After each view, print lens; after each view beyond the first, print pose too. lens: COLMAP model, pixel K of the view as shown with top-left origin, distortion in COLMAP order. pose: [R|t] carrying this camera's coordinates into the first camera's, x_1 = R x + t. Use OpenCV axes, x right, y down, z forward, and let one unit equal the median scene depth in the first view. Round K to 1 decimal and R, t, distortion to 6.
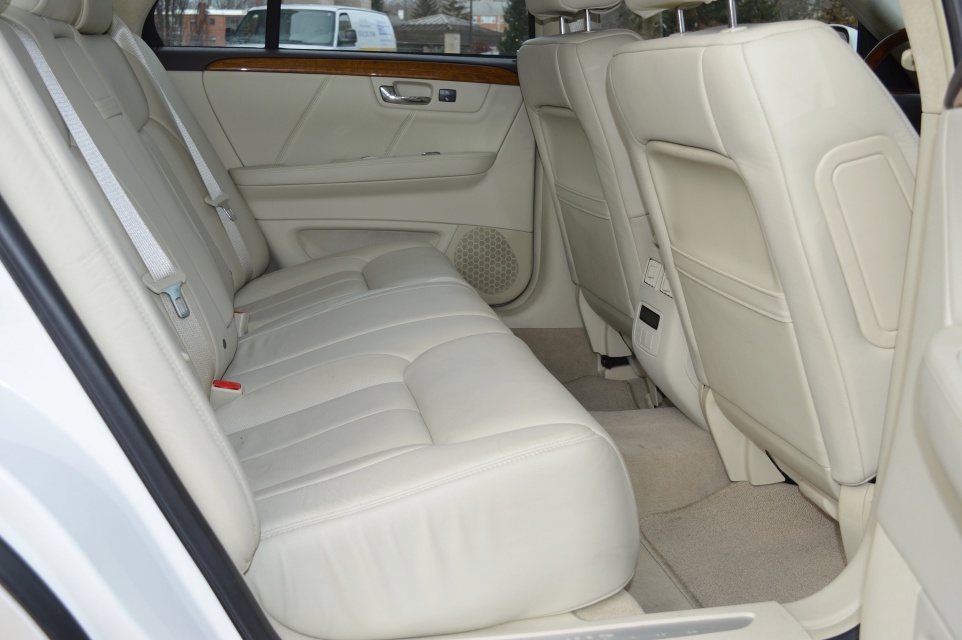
lens RADIAL K [[1015.9, 0, 481.0], [0, 1015.9, 320.0], [0, 0, 1]] dist [-0.069749, 0.008854]
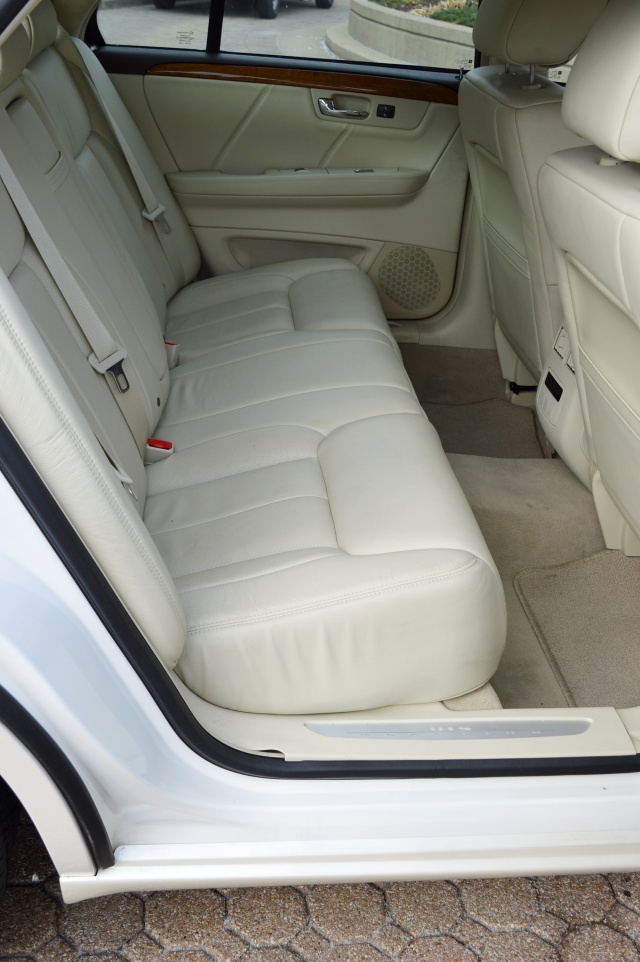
lens RADIAL K [[1015.9, 0, 320.0], [0, 1015.9, 481.0], [0, 0, 1]] dist [-0.069749, 0.008854]
pose [[0.993426, 0.094652, -0.064384, 0.000848], [-0.074544, 0.961730, 0.263664, -0.134573], [0.086877, -0.257131, 0.962463, -0.050851]]
